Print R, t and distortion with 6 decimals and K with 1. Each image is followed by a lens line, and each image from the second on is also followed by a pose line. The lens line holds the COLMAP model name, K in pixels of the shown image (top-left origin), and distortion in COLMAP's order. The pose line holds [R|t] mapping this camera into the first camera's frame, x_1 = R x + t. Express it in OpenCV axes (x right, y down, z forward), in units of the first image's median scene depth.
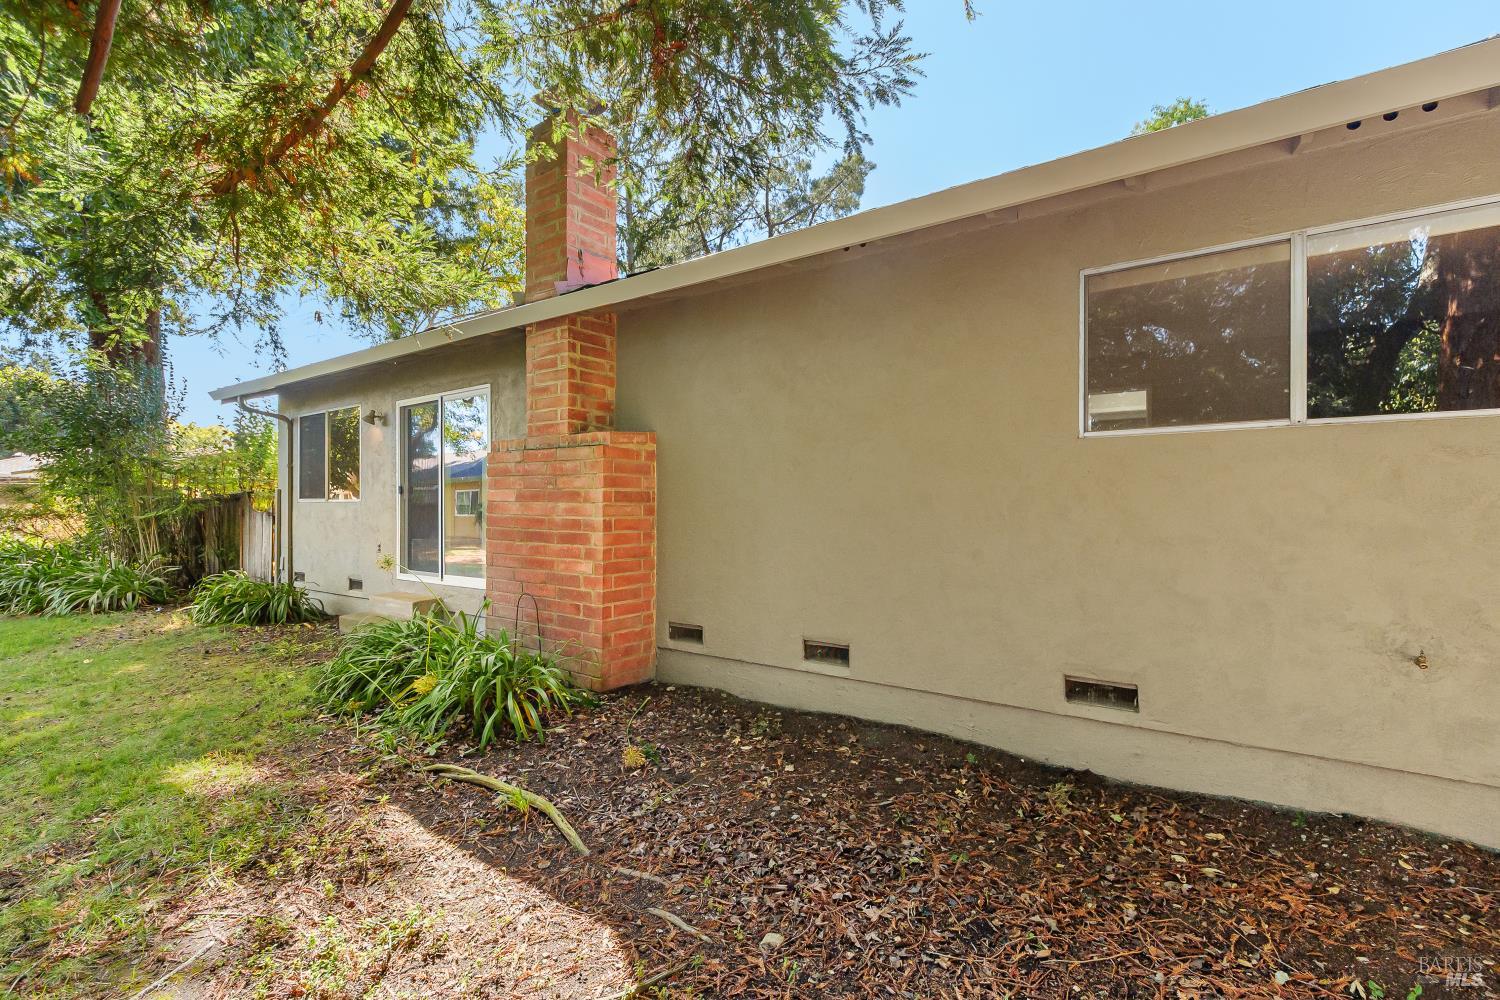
lens RADIAL K [[661.5, 0, 750.1], [0, 661.5, 508.2], [0, 0, 1]] dist [-0.003399, 0.000325]
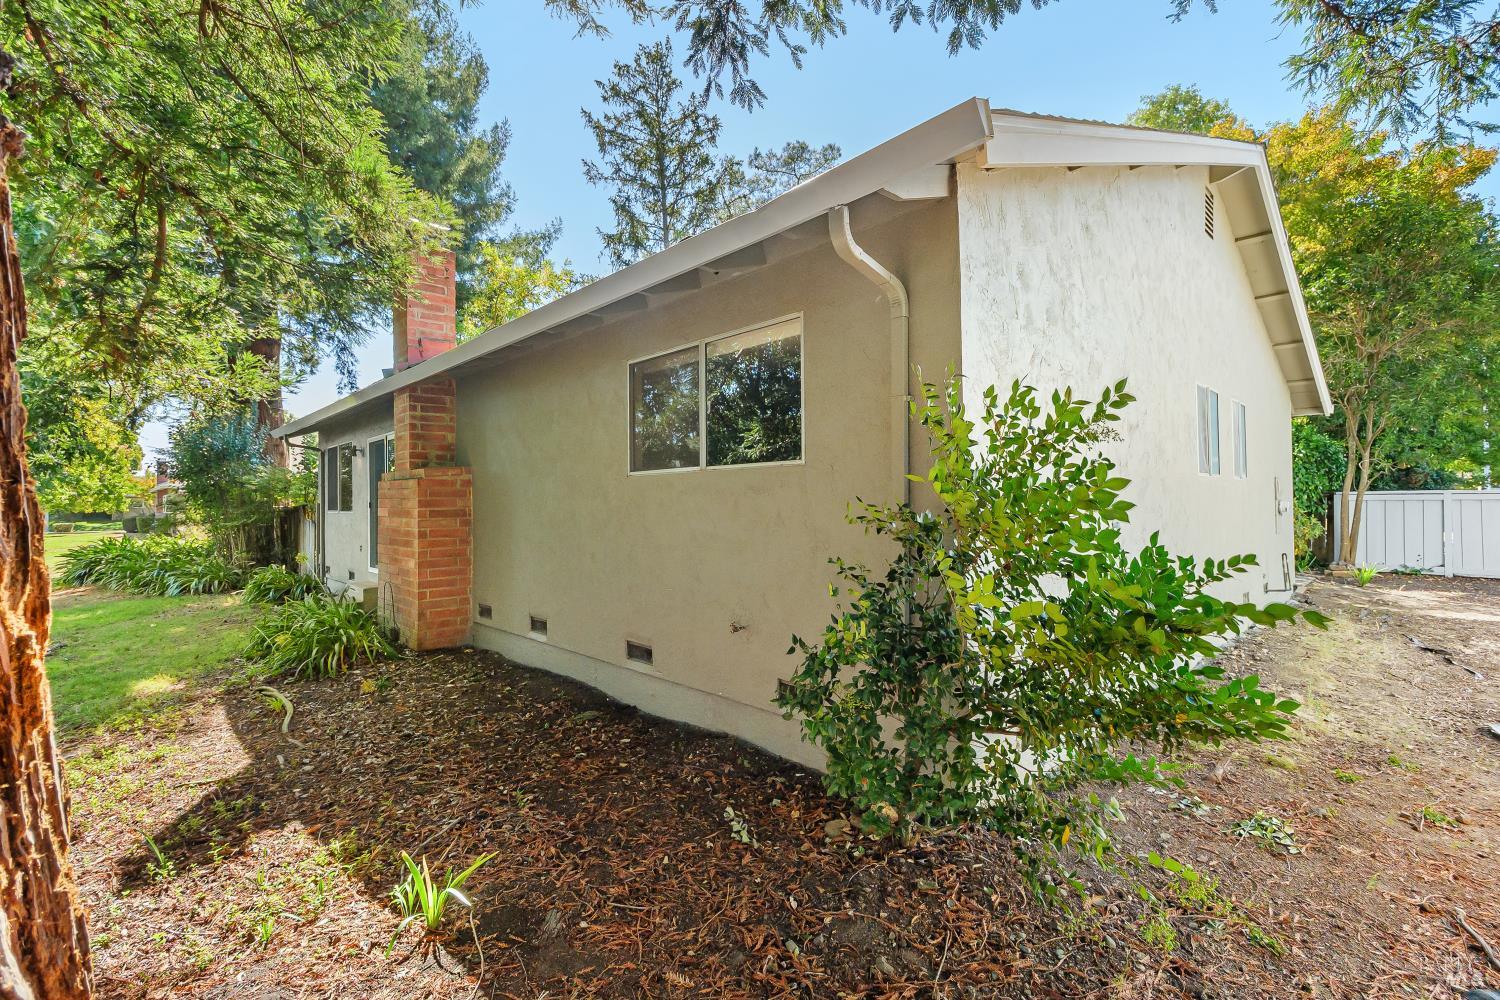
lens RADIAL K [[661.5, 0, 751.9], [0, 661.5, 503.6], [0, 0, 1]] dist [-0.003399, 0.000325]
pose [[0.982237, -0.013557, -0.187156, 0.703200], [0.013576, 0.999907, -0.001183, -0.027612], [0.187155, -0.001379, 0.982329, -0.251617]]
